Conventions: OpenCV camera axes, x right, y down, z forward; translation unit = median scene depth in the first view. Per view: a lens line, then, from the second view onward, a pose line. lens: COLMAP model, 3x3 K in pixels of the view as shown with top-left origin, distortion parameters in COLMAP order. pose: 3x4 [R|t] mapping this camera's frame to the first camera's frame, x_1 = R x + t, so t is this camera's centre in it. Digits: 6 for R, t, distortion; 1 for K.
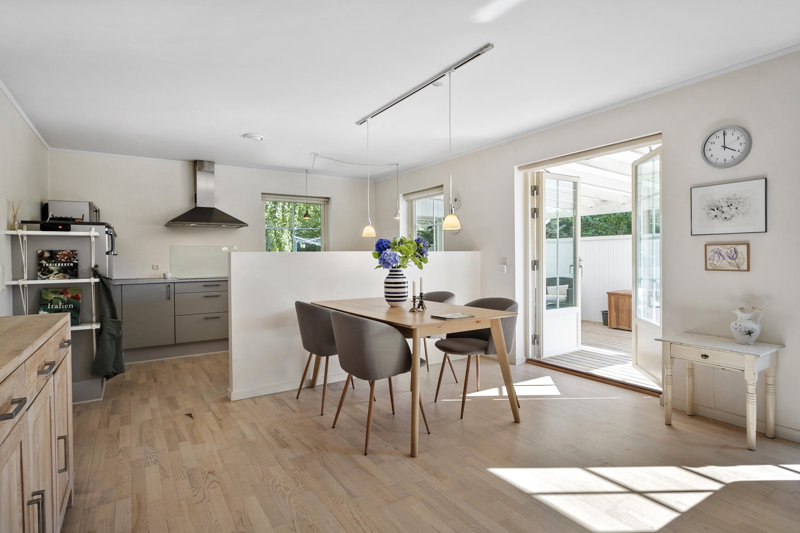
lens RADIAL K [[418.1, 0, 407.9], [0, 418.1, 263.7], [0, 0, 1]] dist [0.010883, -0.002062]
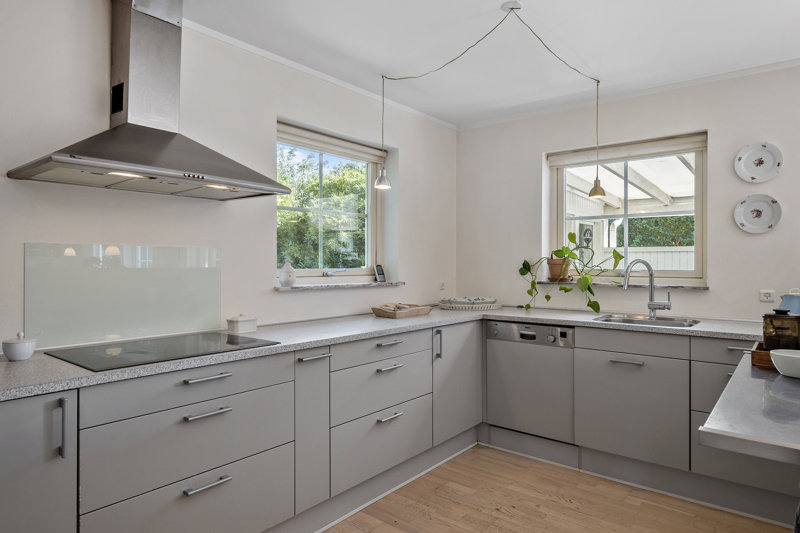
lens RADIAL K [[483.2, 0, 399.9], [0, 483.2, 268.3], [0, 0, 1]] dist [-0.037948, 0.000511]
pose [[0.955017, 0.010386, 0.296368, -0.653746], [-0.005936, 0.999856, -0.015910, -0.035592], [-0.296491, 0.013435, 0.954941, 0.951859]]
